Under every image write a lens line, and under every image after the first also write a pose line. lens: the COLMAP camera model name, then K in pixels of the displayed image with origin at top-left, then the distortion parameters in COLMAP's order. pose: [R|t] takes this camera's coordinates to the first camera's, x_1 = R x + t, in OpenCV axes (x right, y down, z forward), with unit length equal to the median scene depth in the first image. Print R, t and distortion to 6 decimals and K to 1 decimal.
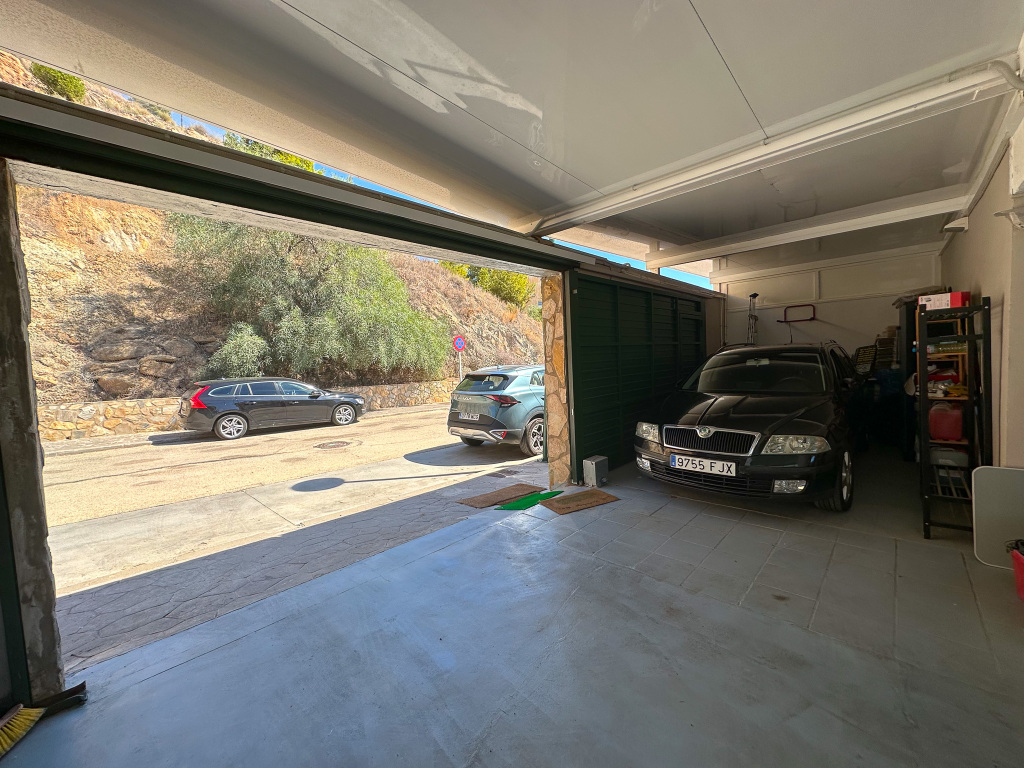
lens RADIAL K [[409.4, 0, 513.4], [0, 409.4, 384.8], [0, 0, 1]] dist [0.000036, 0.000104]
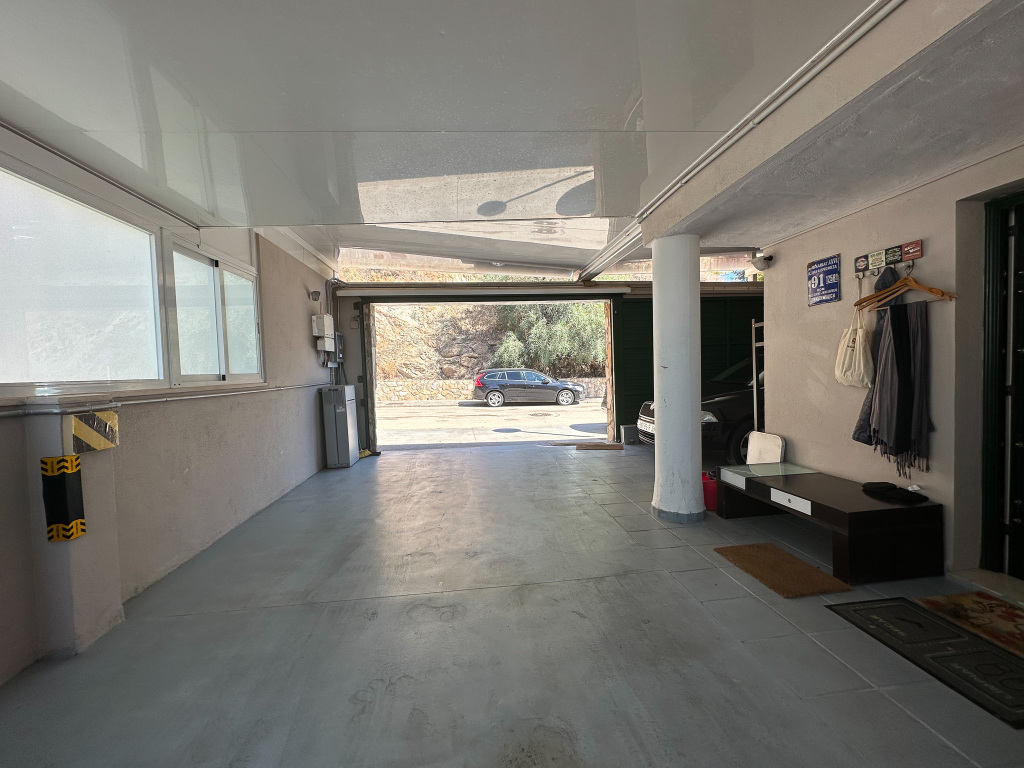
lens RADIAL K [[409.4, 0, 510.3], [0, 409.4, 384.8], [0, 0, 1]] dist [0.000036, 0.000104]
pose [[0.770053, 0.046436, -0.636287, 0.292721], [-0.039808, 0.998901, 0.024723, 0.005171], [0.636736, 0.006291, 0.771056, -0.146293]]
